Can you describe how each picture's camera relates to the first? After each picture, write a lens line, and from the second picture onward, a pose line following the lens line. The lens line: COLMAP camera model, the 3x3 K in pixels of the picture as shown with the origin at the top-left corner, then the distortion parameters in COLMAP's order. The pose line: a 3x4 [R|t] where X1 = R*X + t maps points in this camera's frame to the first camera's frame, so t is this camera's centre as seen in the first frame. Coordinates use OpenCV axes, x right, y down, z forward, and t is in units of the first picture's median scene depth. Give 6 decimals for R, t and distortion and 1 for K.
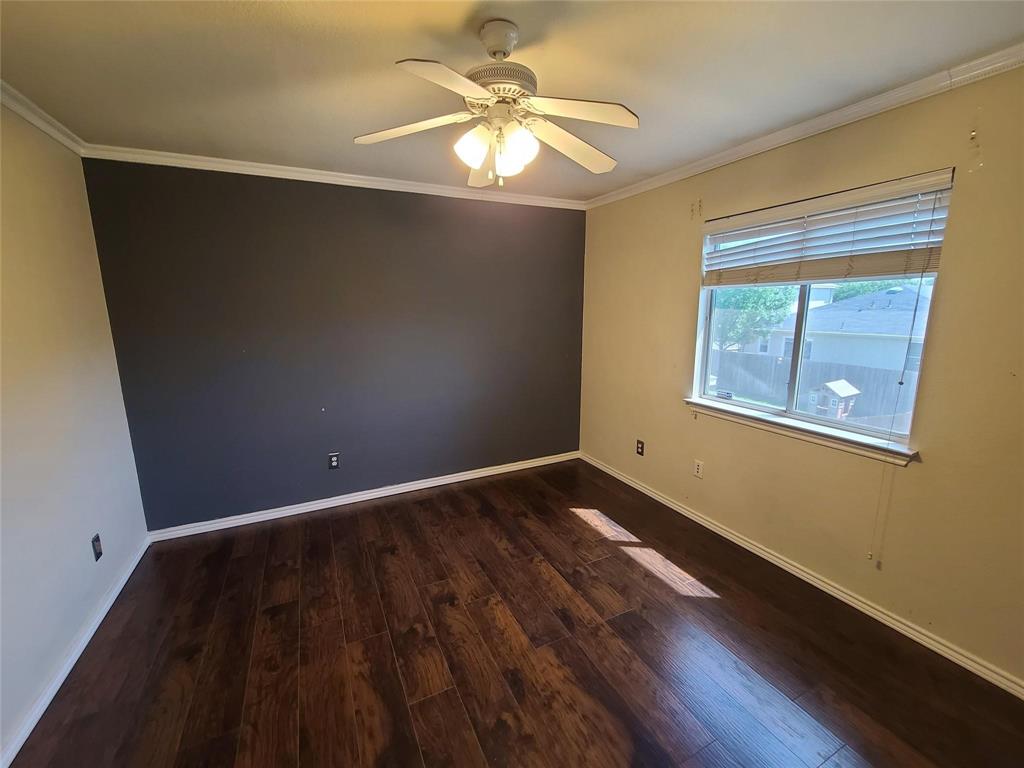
lens RADIAL K [[421.4, 0, 510.8], [0, 421.4, 383.9], [0, 0, 1]] dist [-0.001364, -0.000337]
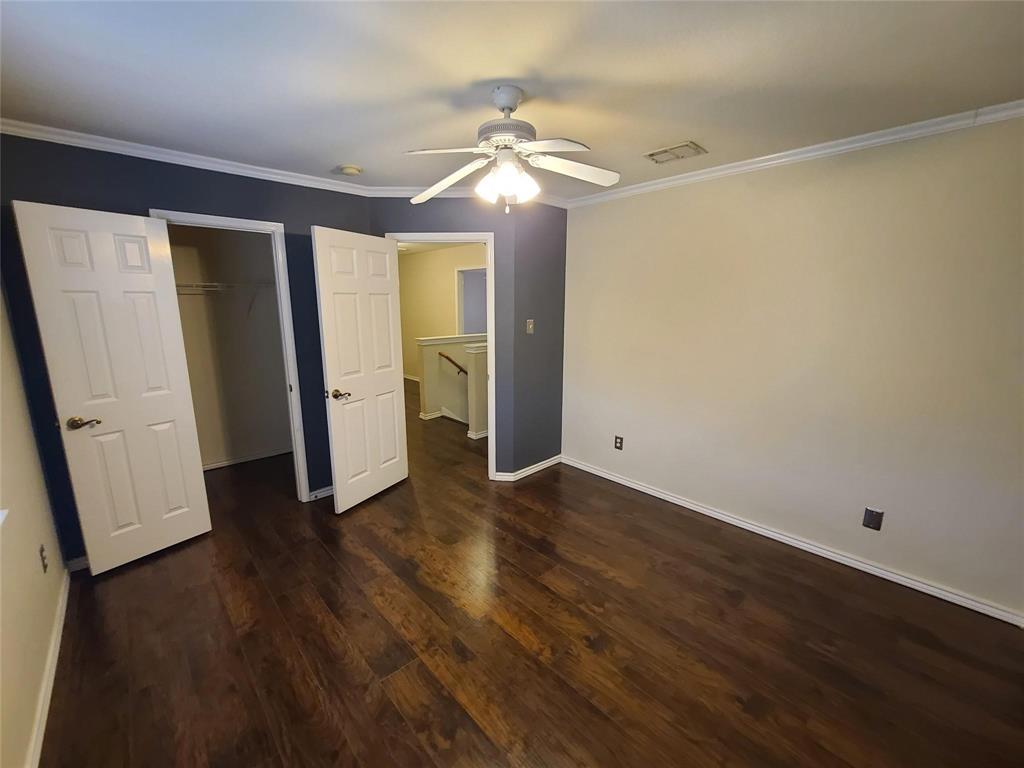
lens RADIAL K [[421.4, 0, 510.8], [0, 421.4, 383.9], [0, 0, 1]] dist [-0.001364, -0.000337]
pose [[-0.957533, 0.060331, -0.281942, 0.244508], [-0.049352, 0.929137, 0.366428, -0.313277], [0.284070, 0.364781, -0.886701, 1.587948]]
